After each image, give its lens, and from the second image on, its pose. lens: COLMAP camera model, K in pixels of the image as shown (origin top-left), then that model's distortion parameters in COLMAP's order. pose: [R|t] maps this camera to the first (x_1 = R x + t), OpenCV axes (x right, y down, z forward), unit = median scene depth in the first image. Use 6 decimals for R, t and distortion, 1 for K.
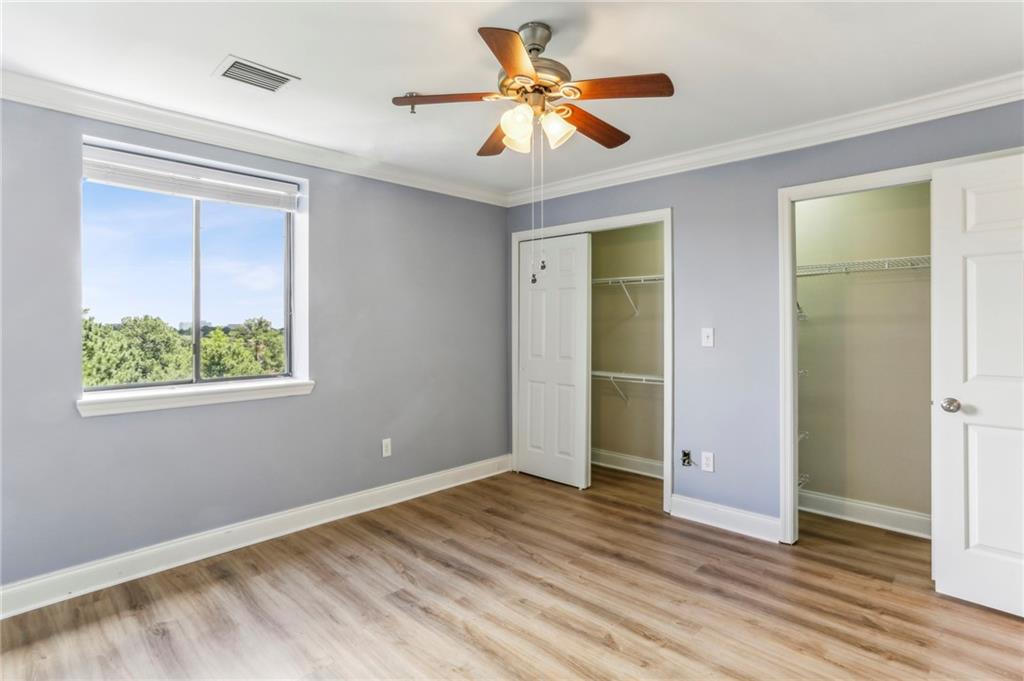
lens RADIAL K [[508.7, 0, 518.5], [0, 508.7, 324.1], [0, 0, 1]] dist [-0.032690, 0.019052]
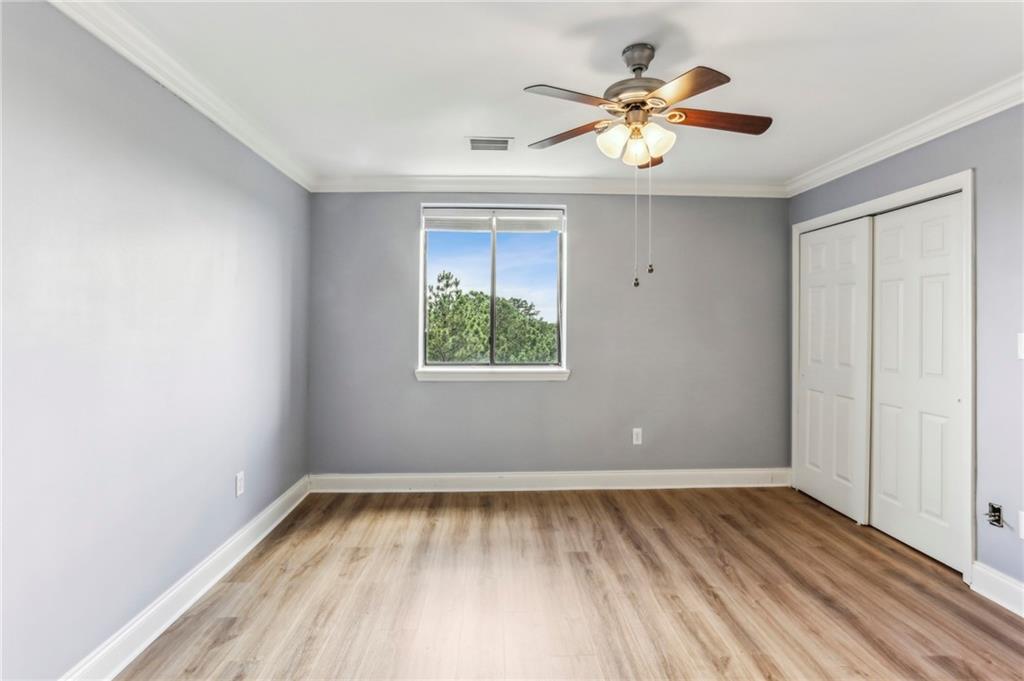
lens RADIAL K [[508.7, 0, 540.4], [0, 508.7, 314.1], [0, 0, 1]] dist [-0.032690, 0.019052]
pose [[0.745854, -0.005252, -0.666089, 0.398644], [-0.007208, 0.999847, -0.015954, -0.002676], [0.666071, 0.016700, 0.745701, 0.045193]]
